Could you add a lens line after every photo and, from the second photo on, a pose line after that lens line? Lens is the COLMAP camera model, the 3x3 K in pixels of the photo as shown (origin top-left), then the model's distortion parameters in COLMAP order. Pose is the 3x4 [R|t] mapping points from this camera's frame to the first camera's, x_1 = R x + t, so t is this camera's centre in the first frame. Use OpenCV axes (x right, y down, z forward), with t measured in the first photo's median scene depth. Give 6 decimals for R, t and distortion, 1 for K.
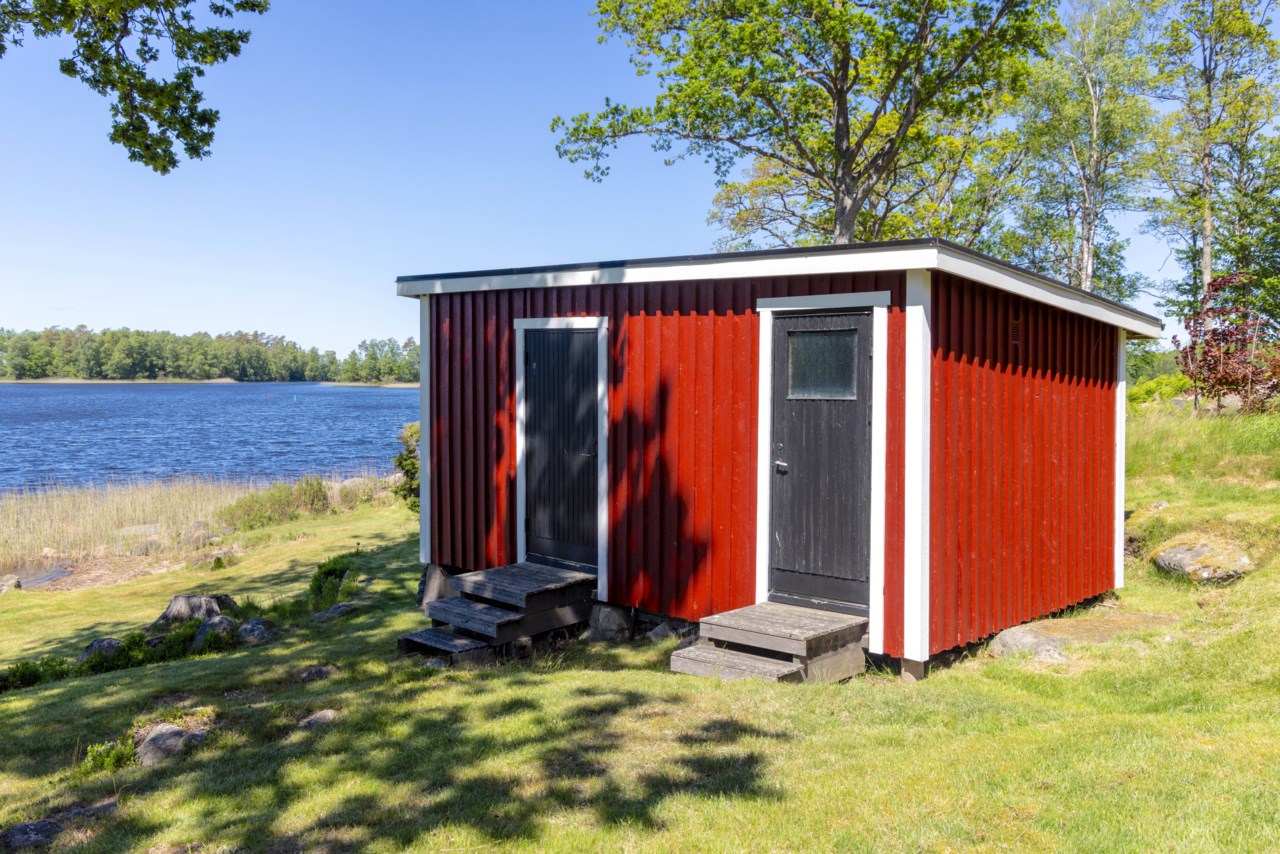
lens RADIAL K [[1034.6, 0, 640.0], [0, 1034.6, 427.0], [0, 0, 1]] dist [0.009941, 0.006425]
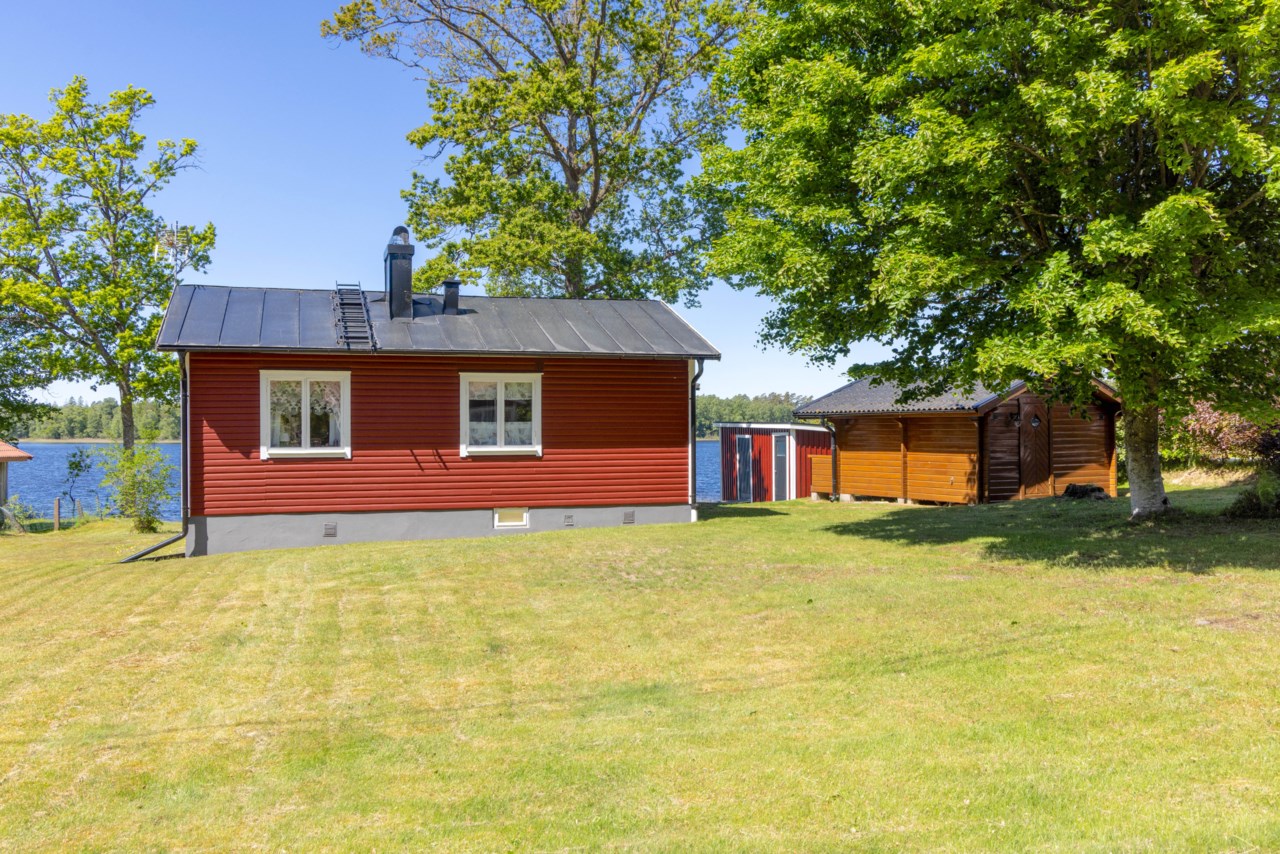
lens RADIAL K [[1034.6, 0, 640.0], [0, 1034.6, 427.0], [0, 0, 1]] dist [0.009941, 0.006425]
pose [[0.876899, -0.013677, -0.480479, 1.486085], [-0.011691, 0.998693, -0.049764, 0.069280], [0.480532, 0.049255, 0.875593, -2.710478]]
